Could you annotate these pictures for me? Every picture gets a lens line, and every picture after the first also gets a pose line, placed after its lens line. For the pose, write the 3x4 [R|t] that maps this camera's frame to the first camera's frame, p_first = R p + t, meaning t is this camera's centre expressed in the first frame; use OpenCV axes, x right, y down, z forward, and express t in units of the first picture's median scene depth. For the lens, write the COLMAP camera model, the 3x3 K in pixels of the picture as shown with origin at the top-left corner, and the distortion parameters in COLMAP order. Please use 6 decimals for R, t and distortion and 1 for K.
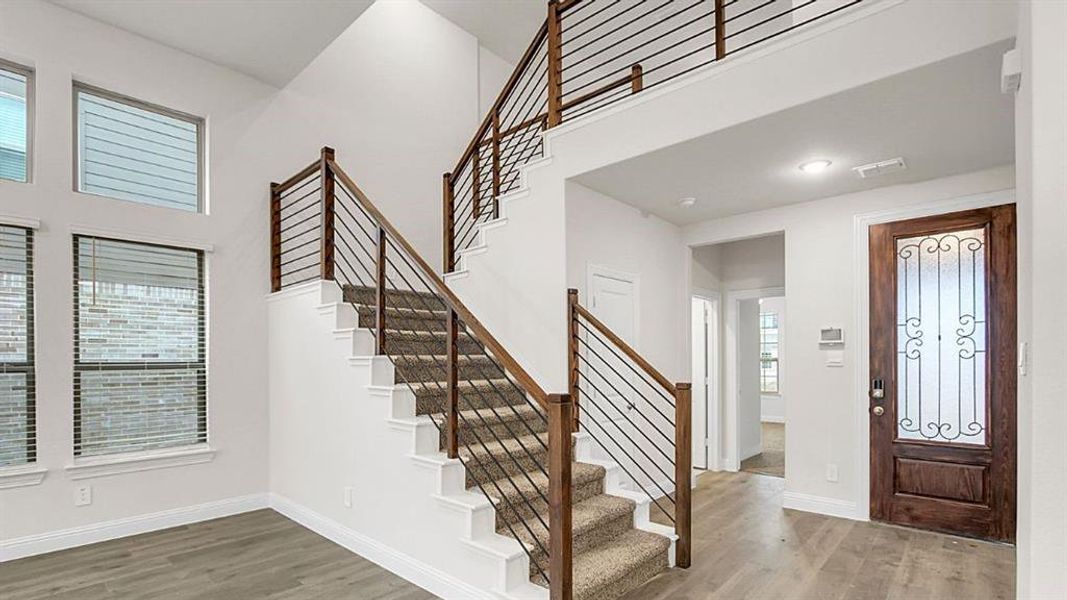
lens RADIAL K [[494.8, 0, 534.6], [0, 494.8, 360.0], [0, 0, 1]] dist [-0.019418, -0.000491]
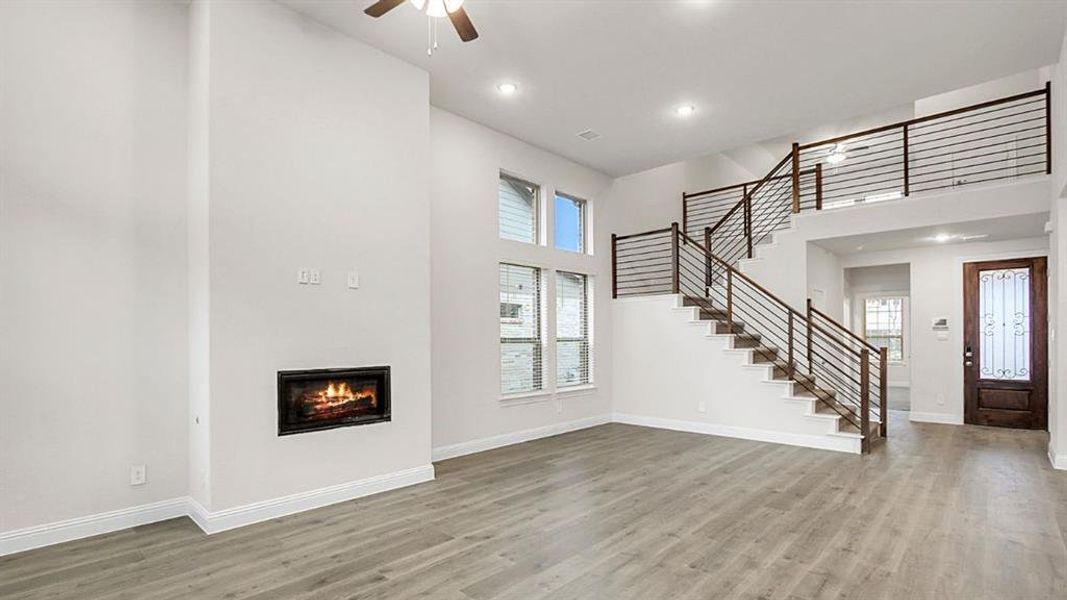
lens RADIAL K [[488.9, 0, 536.0], [0, 488.9, 336.7], [0, 0, 1]] dist [-0.019139, 0.000805]
pose [[0.999825, -0.001484, -0.018657, -0.929927], [0.001451, 0.999997, -0.001791, 0.002765], [0.018660, 0.001764, 0.999824, -0.876595]]
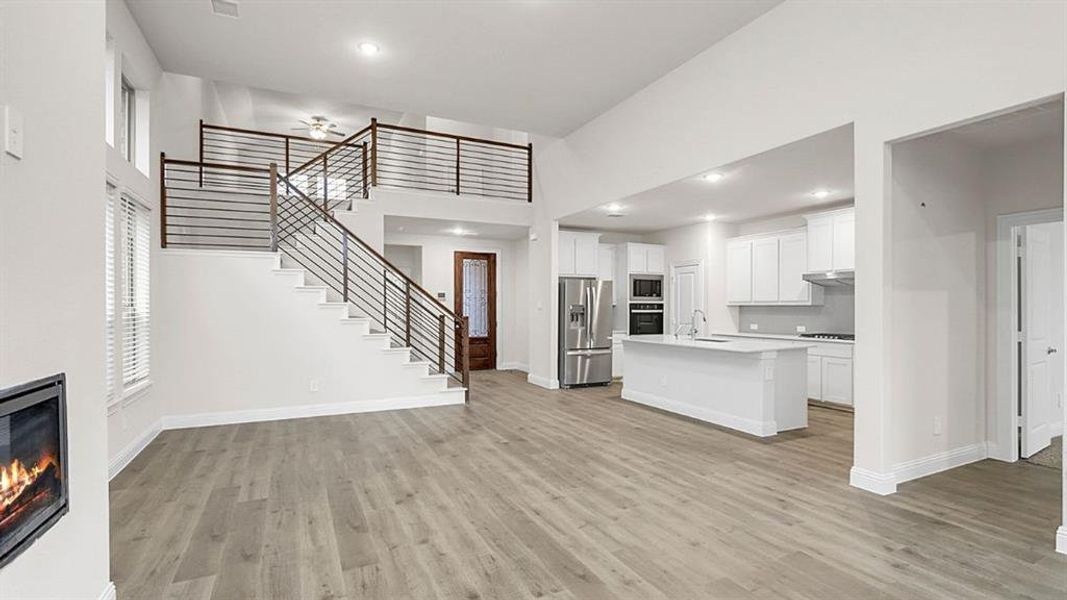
lens RADIAL K [[495.6, 0, 535.2], [0, 495.6, 306.7], [0, 0, 1]] dist [-0.018556, 0.000121]
pose [[0.373890, 0.002658, 0.927469, -1.544722], [-0.001650, 0.999996, -0.002200, 0.007509], [-0.927472, -0.000707, 0.373893, -0.316315]]
